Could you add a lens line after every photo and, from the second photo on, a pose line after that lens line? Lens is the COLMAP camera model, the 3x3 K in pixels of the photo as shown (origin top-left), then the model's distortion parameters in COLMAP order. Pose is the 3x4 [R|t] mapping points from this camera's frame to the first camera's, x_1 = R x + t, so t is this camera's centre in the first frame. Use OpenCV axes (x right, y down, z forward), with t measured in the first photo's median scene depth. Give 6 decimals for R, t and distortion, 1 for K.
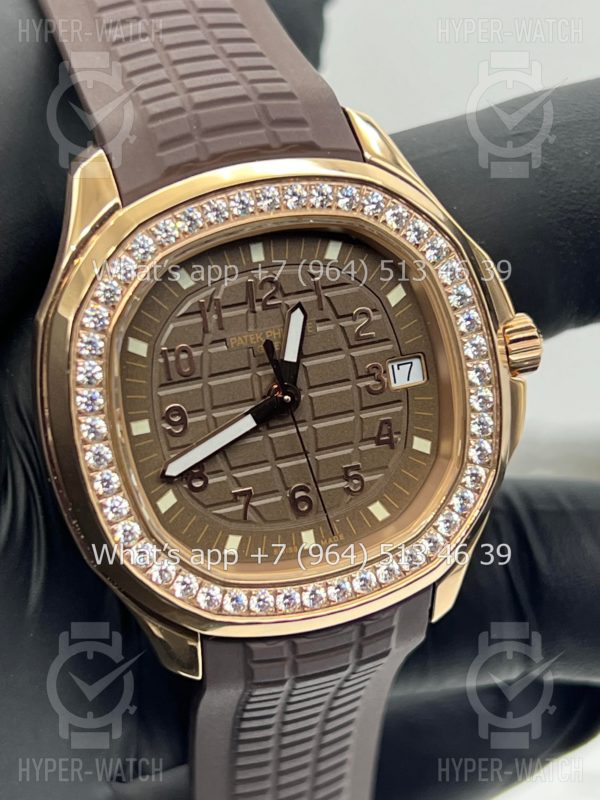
lens RADIAL K [[1829.1, 0, 300.0], [0, 1829.1, 400.0], [0, 0, 1]] dist [0.297705, -0.056944]
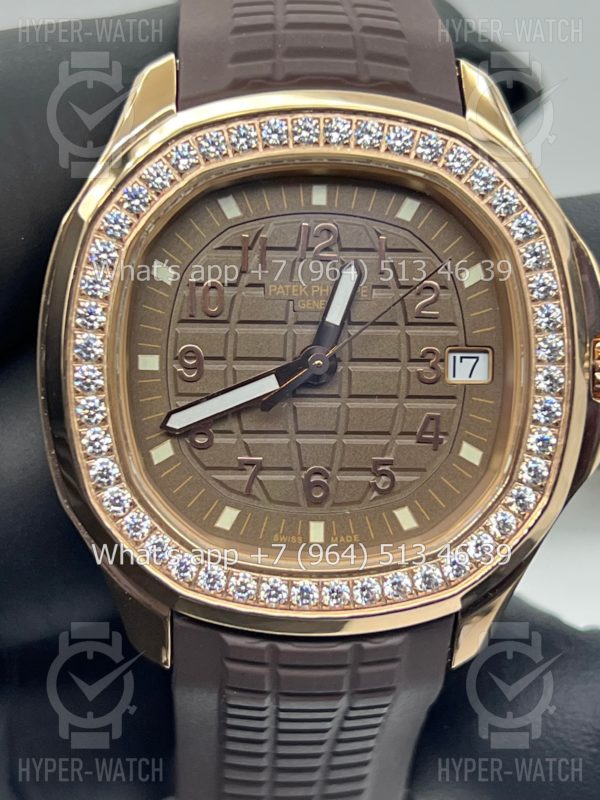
lens RADIAL K [[1829.1, 0, 300.0], [0, 1829.1, 400.0], [0, 0, 1]] dist [0.297705, -0.056944]
pose [[0.963736, 0.183371, -0.193875, 0.154439], [-0.201694, 0.976236, -0.079259, 0.086002], [0.174734, 0.115489, 0.977819, 0.147469]]
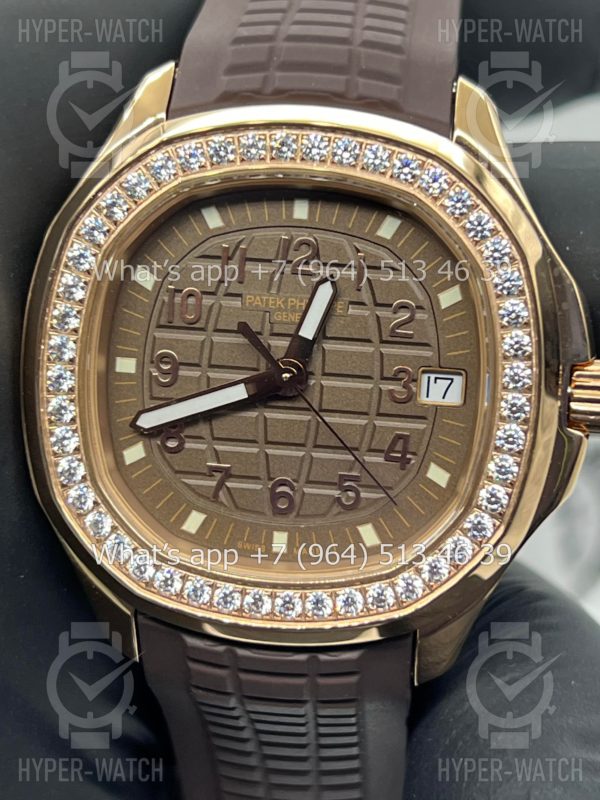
lens RADIAL K [[1829.1, 0, 300.0], [0, 1829.1, 400.0], [0, 0, 1]] dist [0.297705, -0.056944]
pose [[0.905345, 0.248882, -0.344105, 0.300007], [-0.269143, 0.963031, -0.011585, 0.018412], [0.328500, 0.103101, 0.938860, 0.176223]]
